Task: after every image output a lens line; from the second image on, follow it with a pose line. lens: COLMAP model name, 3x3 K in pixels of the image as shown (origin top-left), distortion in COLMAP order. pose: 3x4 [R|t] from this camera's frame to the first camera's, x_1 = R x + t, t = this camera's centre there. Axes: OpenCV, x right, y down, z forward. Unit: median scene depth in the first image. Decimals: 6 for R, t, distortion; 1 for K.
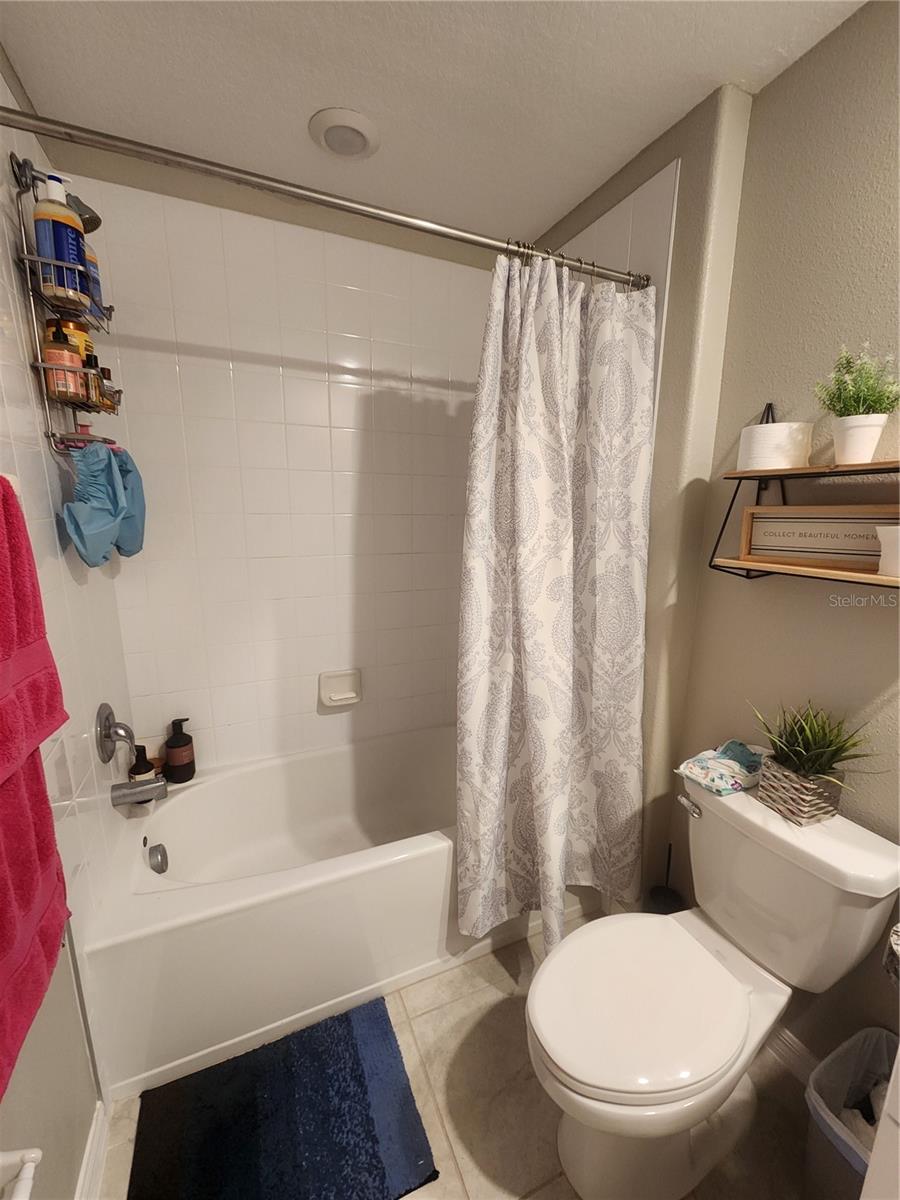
lens RADIAL K [[486.2, 0, 452.6], [0, 486.2, 607.8], [0, 0, 1]] dist [0.000188, 0.000487]
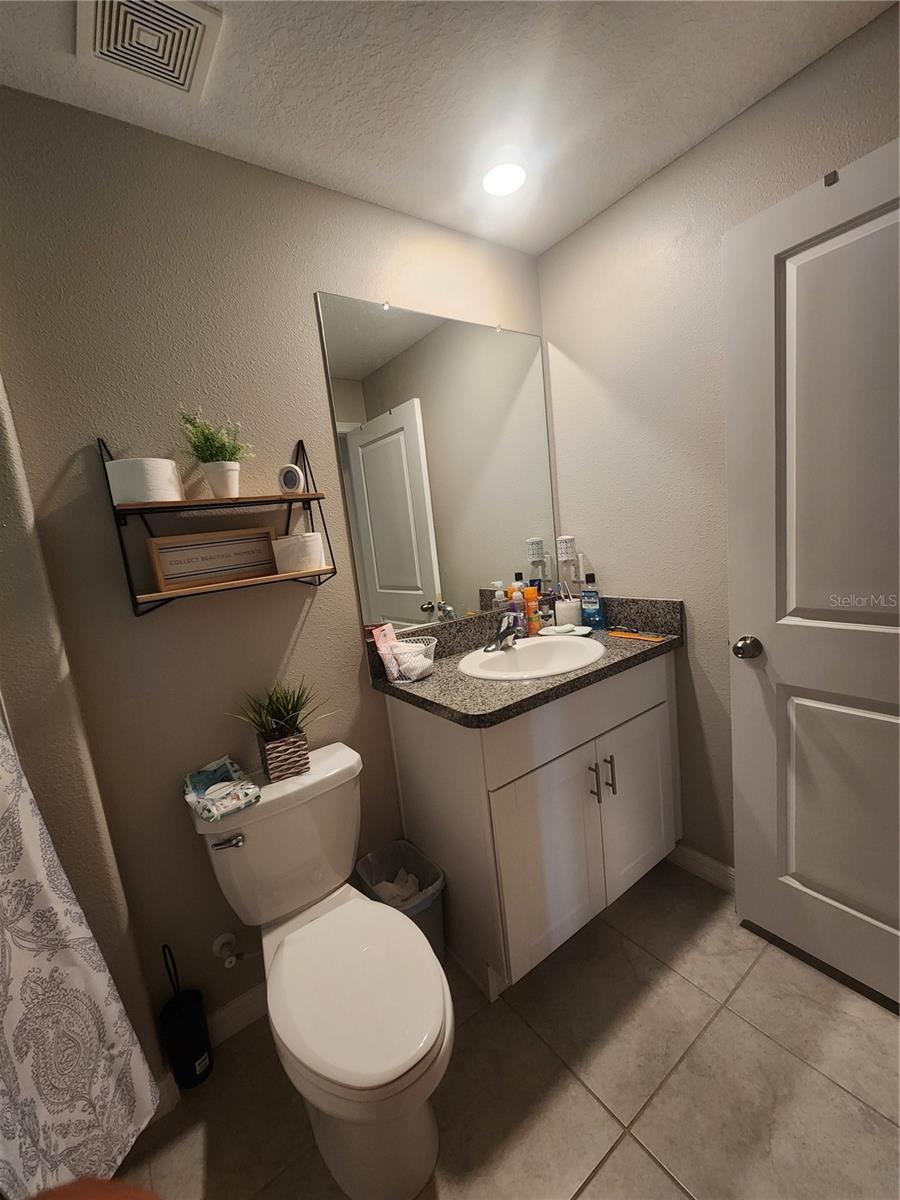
lens RADIAL K [[504.9, 0, 448.9], [0, 504.9, 605.9], [0, 0, 1]] dist [-0.023842, 0.000012]
pose [[-0.223456, -0.134342, 0.965412, -0.549224], [0.306871, 0.930393, 0.200498, -0.101130], [-0.925147, 0.341059, -0.166676, 0.673505]]
